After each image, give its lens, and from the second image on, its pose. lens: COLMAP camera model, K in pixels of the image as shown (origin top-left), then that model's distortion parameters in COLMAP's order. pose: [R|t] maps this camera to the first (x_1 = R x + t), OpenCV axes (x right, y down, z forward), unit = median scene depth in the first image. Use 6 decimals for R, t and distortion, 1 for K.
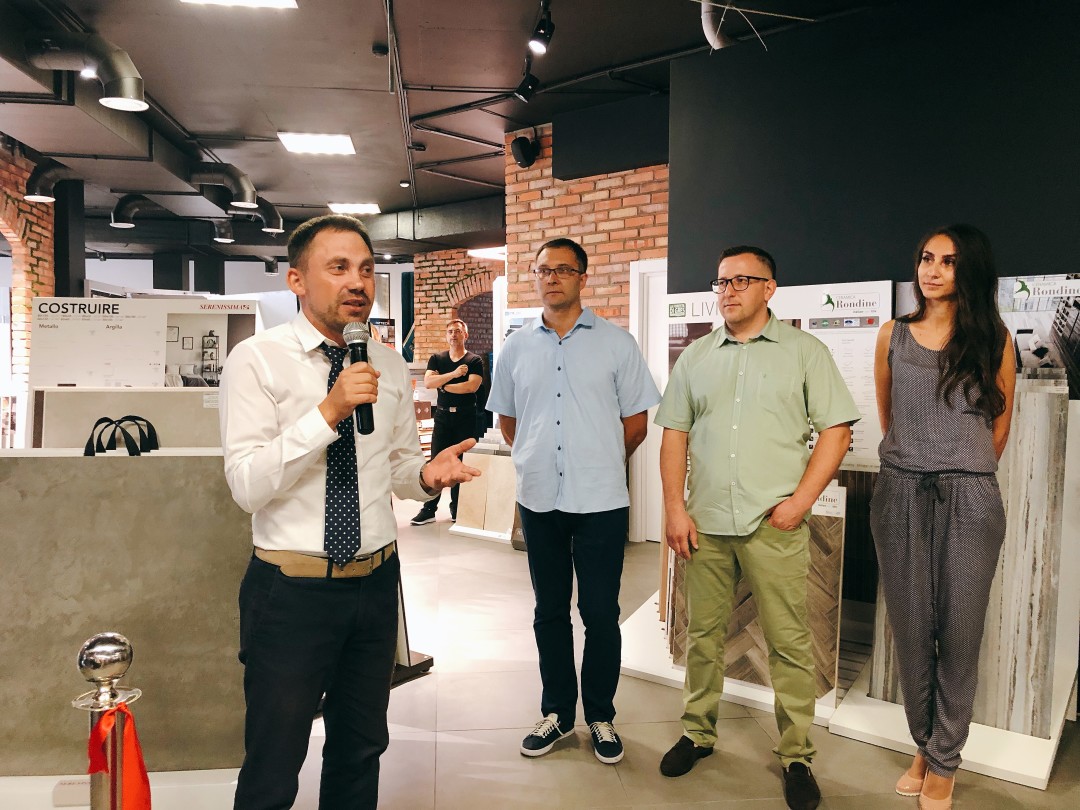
lens RADIAL K [[903.1, 0, 548.1], [0, 903.1, 401.1], [0, 0, 1]] dist [0.032898, -0.029102]
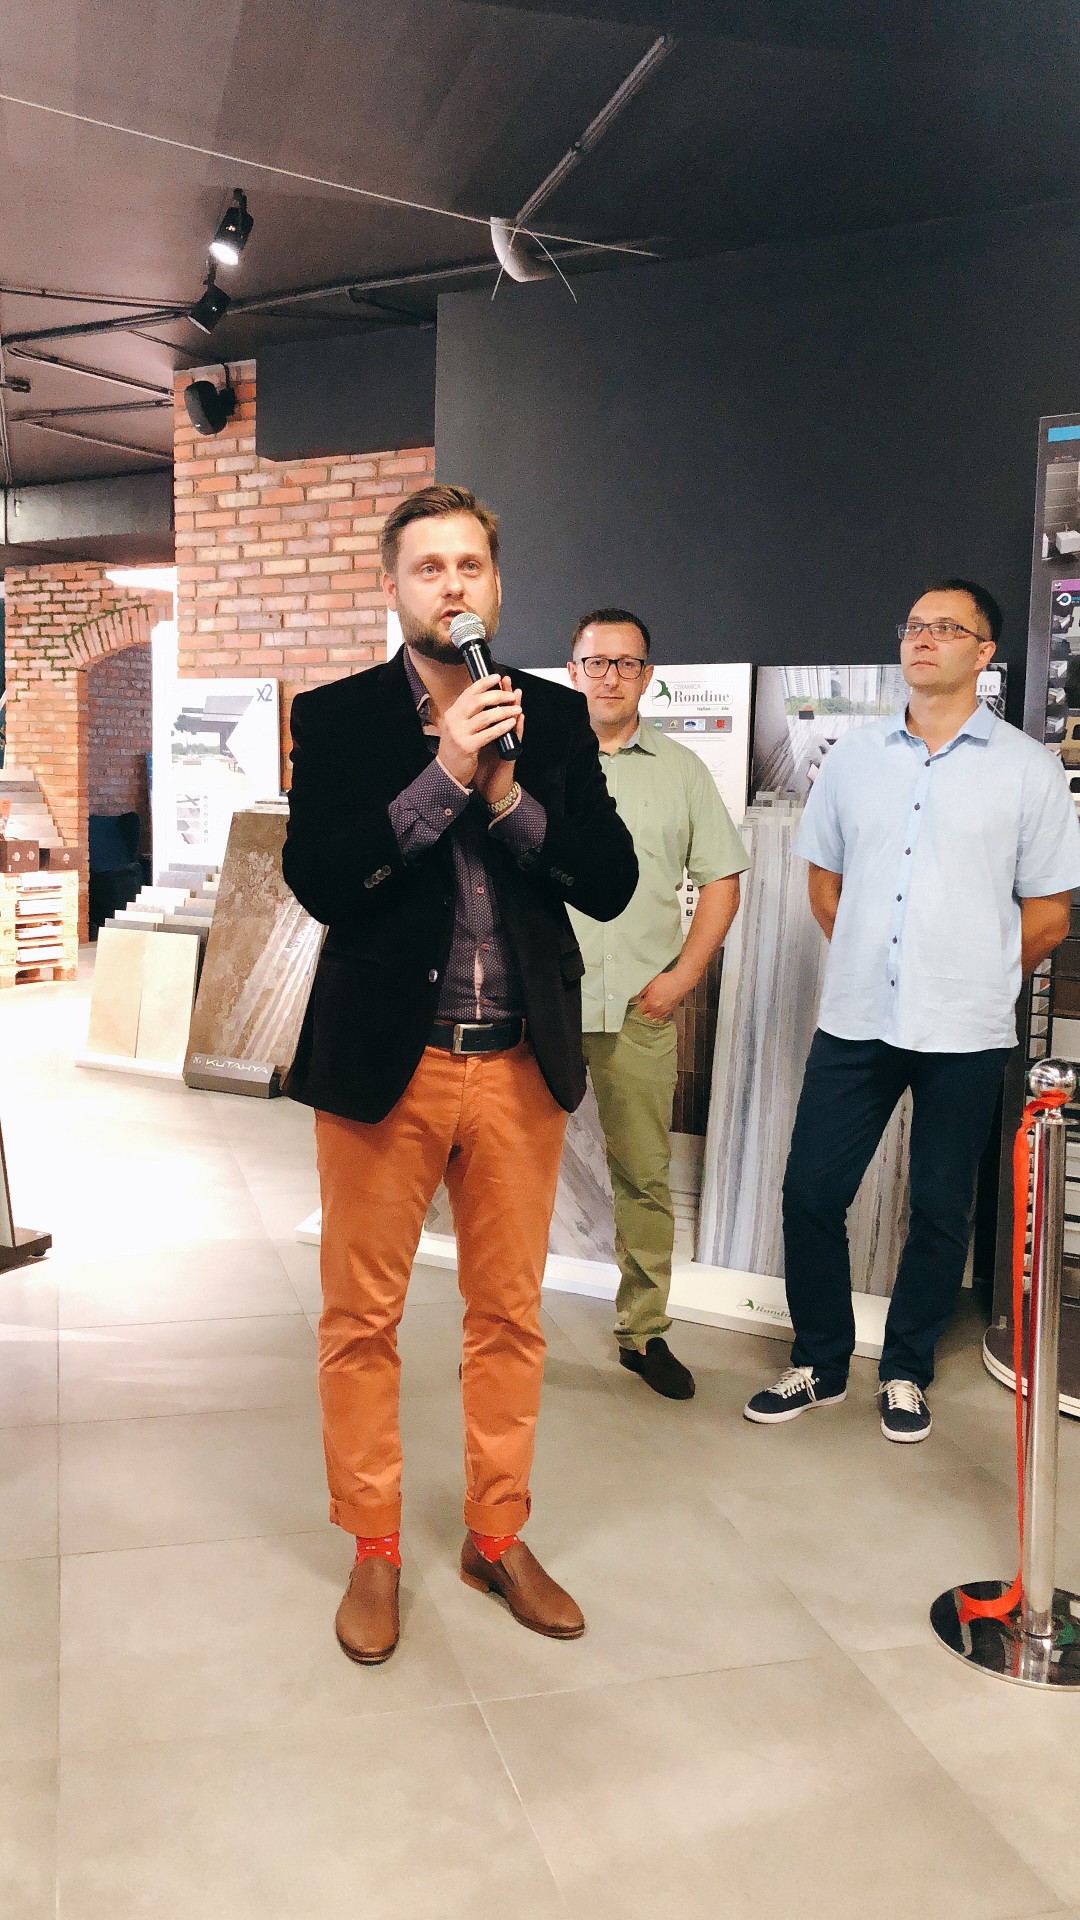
lens RADIAL K [[1709.9, 0, 515.6], [0, 1709.9, 934.1], [0, 0, 1]] dist [0.037072, -0.023108]
pose [[0.989403, 0.005516, 0.145092, 0.011849], [-0.012671, 0.998746, 0.048435, 0.004993], [-0.144643, -0.049760, 0.988232, -0.135933]]
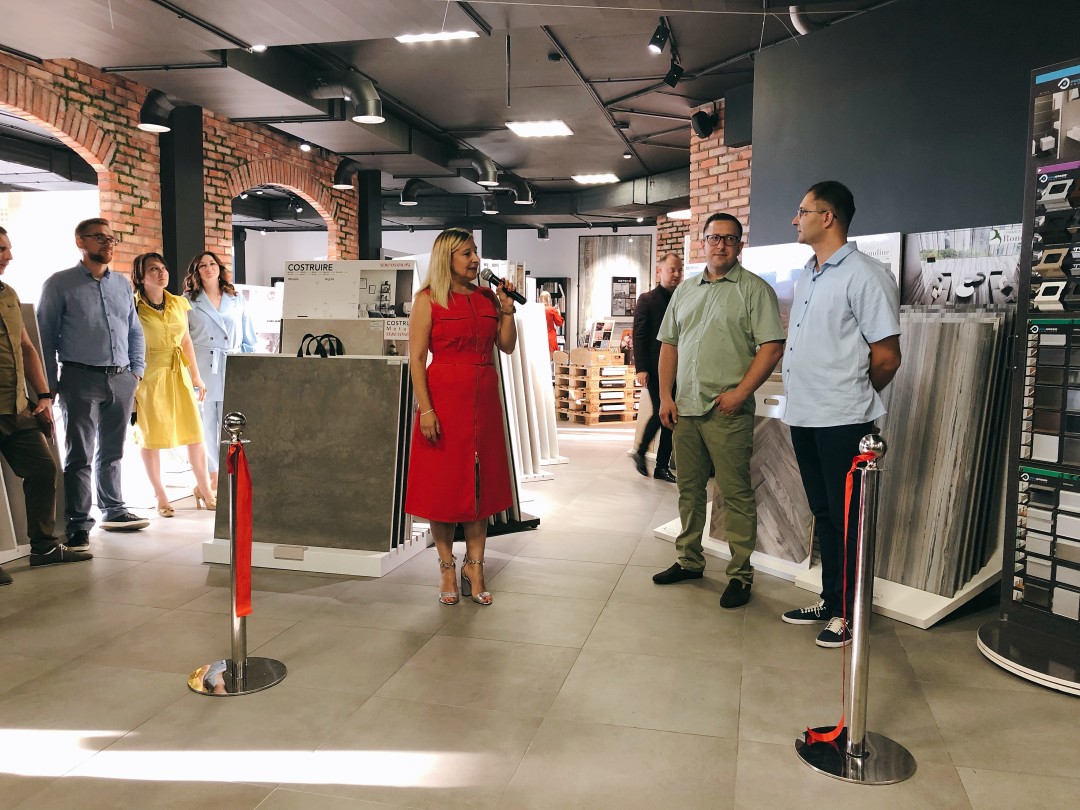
lens RADIAL K [[903.1, 0, 530.2], [0, 903.1, 406.6], [0, 0, 1]] dist [0.032898, -0.029102]
pose [[0.936003, 0.036652, -0.350078, 0.193124], [-0.019534, 0.998440, 0.052307, 0.023531], [0.351449, -0.042121, 0.935259, -0.162397]]
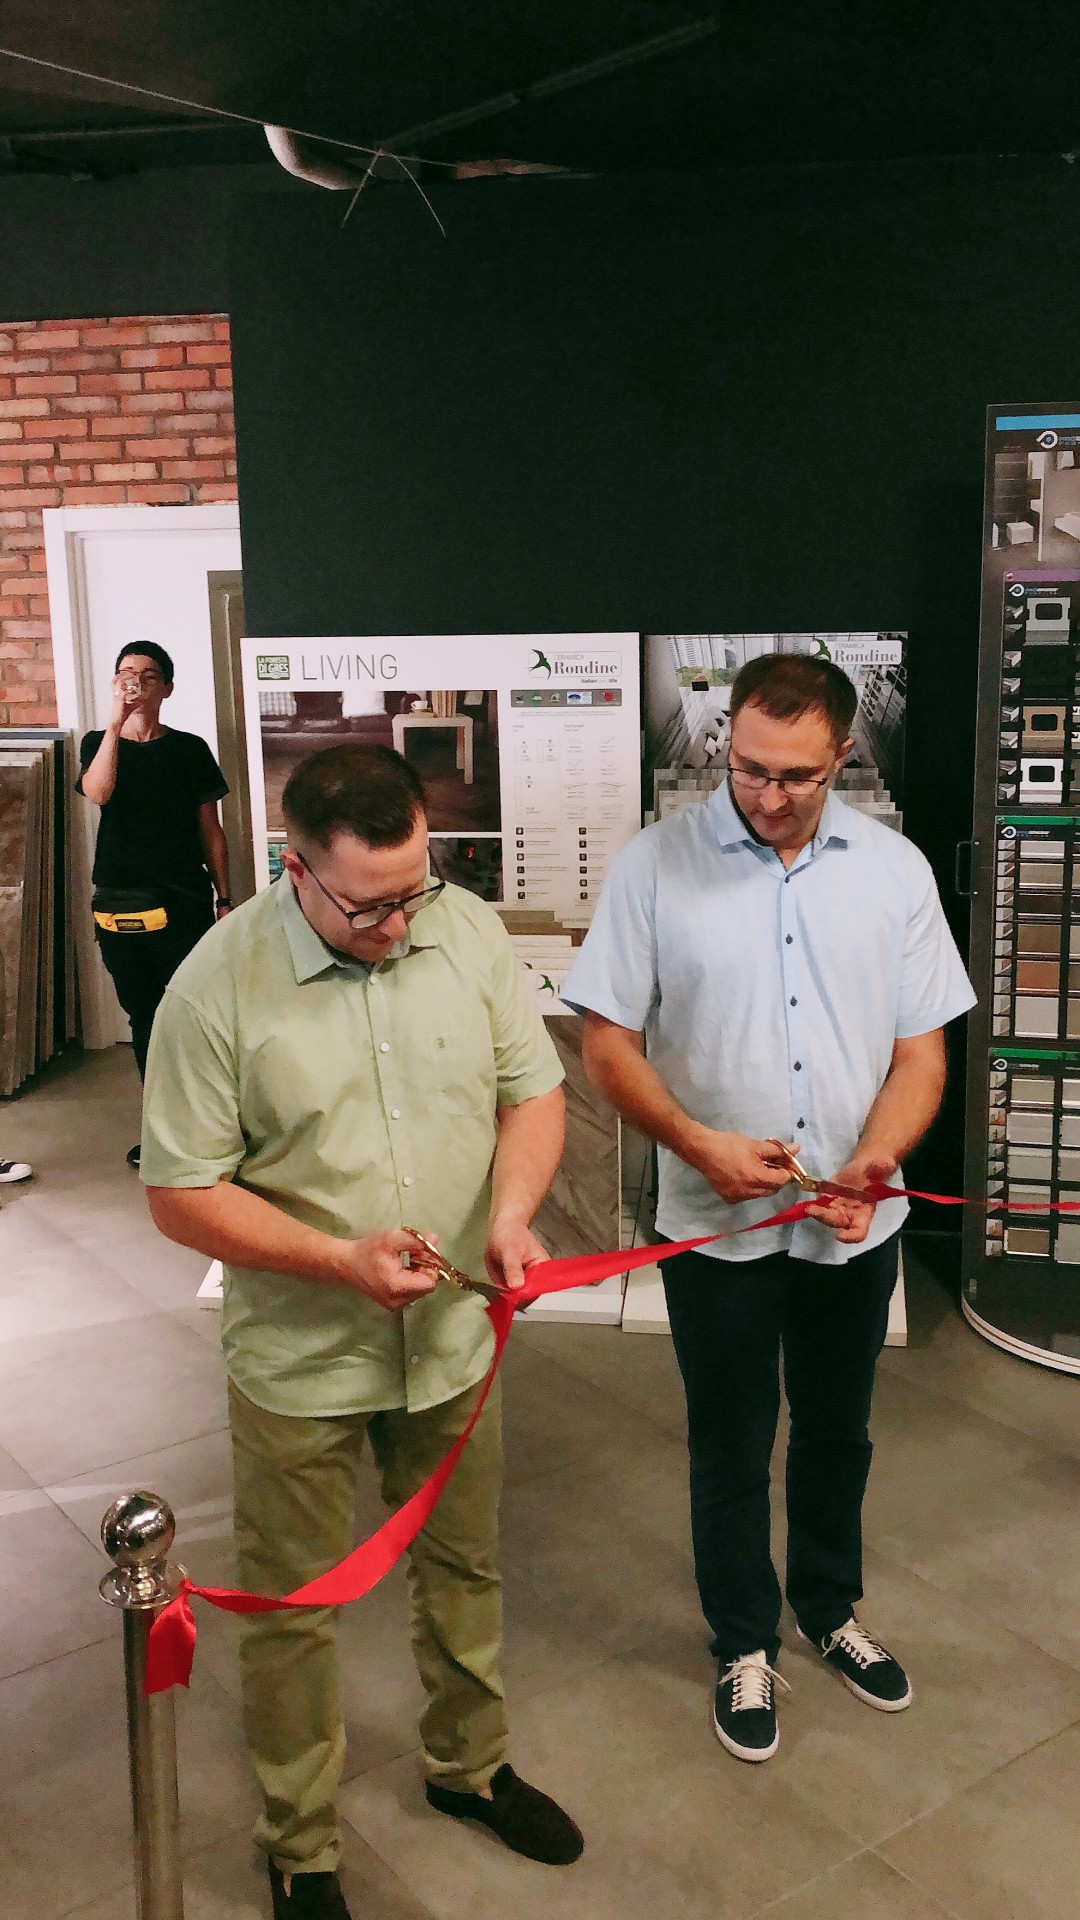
lens RADIAL K [[1893.9, 0, 520.1], [0, 1893.9, 957.9], [0, 0, 1]] dist [0.061131, 0.000000]
pose [[0.887436, -0.110608, 0.447464, -0.178502], [0.039436, 0.985441, 0.165378, -0.072524], [-0.459242, -0.129116, 0.878878, -0.096377]]
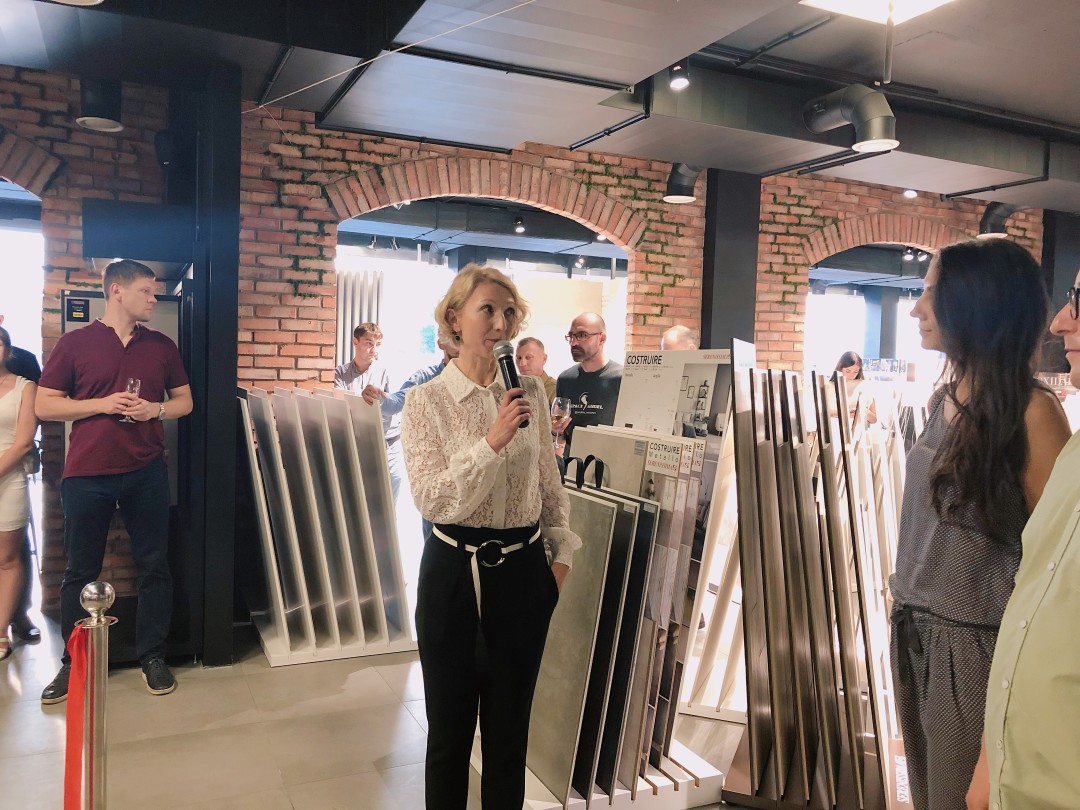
lens RADIAL K [[903.1, 0, 537.4], [0, 903.1, 400.0], [0, 0, 1]] dist [0.032898, -0.029102]
pose [[0.328953, 0.033603, -0.943748, 0.264926], [-0.062424, 0.997955, 0.013775, -0.029544], [0.942281, 0.054381, 0.330378, 0.249580]]
